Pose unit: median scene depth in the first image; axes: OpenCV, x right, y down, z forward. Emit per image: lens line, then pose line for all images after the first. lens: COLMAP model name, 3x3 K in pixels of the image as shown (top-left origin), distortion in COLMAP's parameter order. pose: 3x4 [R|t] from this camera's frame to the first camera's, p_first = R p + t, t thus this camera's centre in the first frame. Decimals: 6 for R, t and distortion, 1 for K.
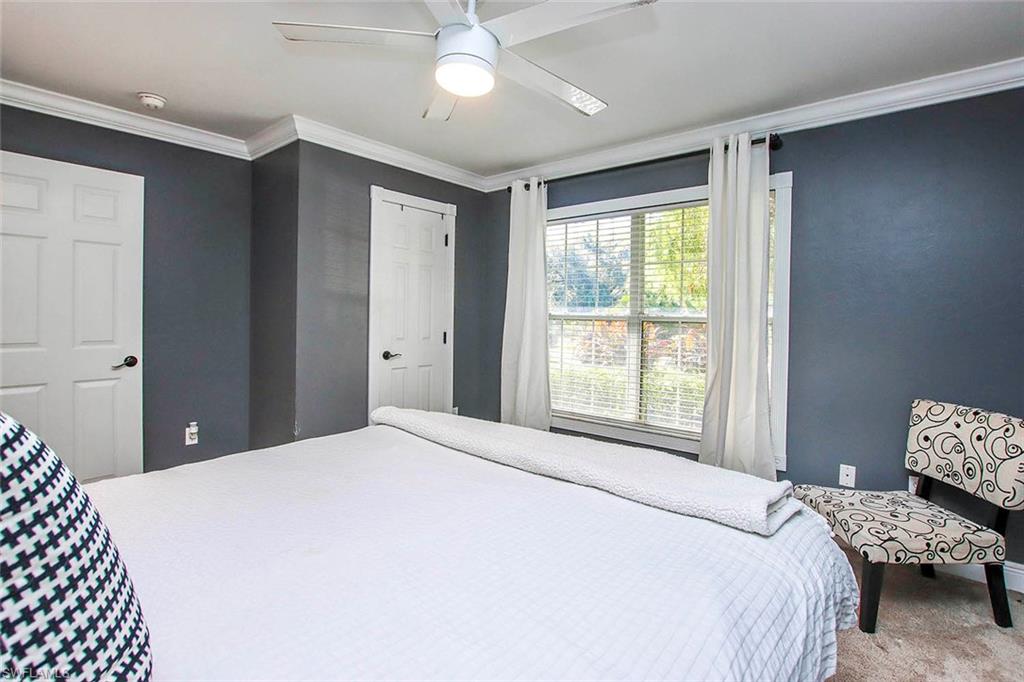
lens RADIAL K [[476.8, 0, 509.6], [0, 476.8, 333.8], [0, 0, 1]] dist [-0.029489, 0.004073]
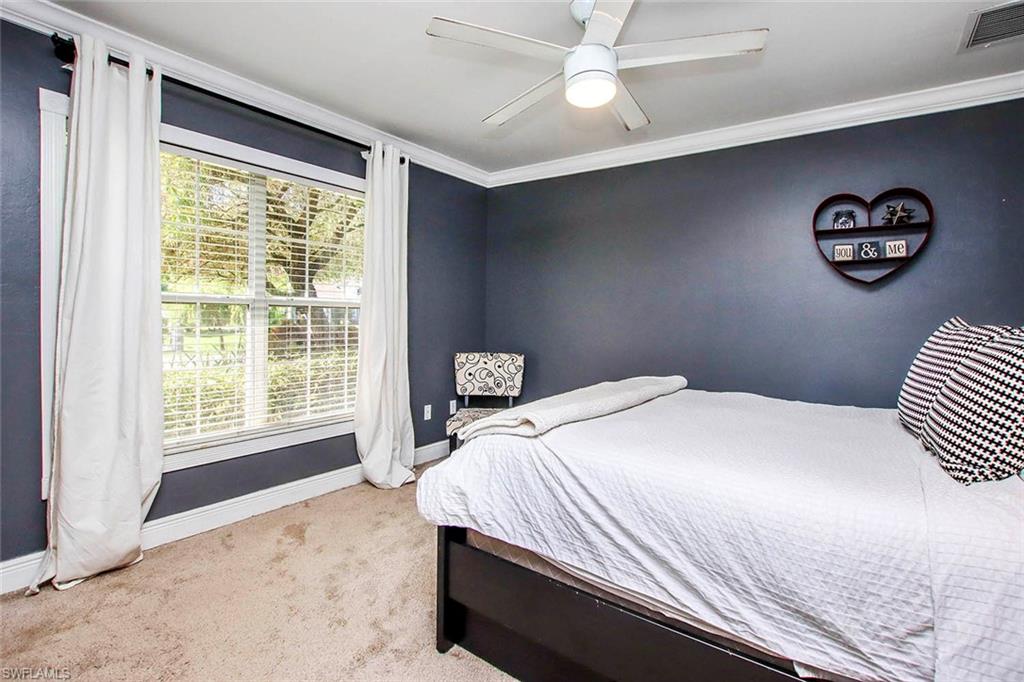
lens RADIAL K [[476.8, 0, 509.6], [0, 476.8, 333.8], [0, 0, 1]] dist [-0.029489, 0.004073]
pose [[-0.045039, -0.044690, 0.997985, -0.890926], [0.025961, 0.998609, 0.045889, -0.004531], [-0.998648, 0.027975, -0.043816, 0.933298]]
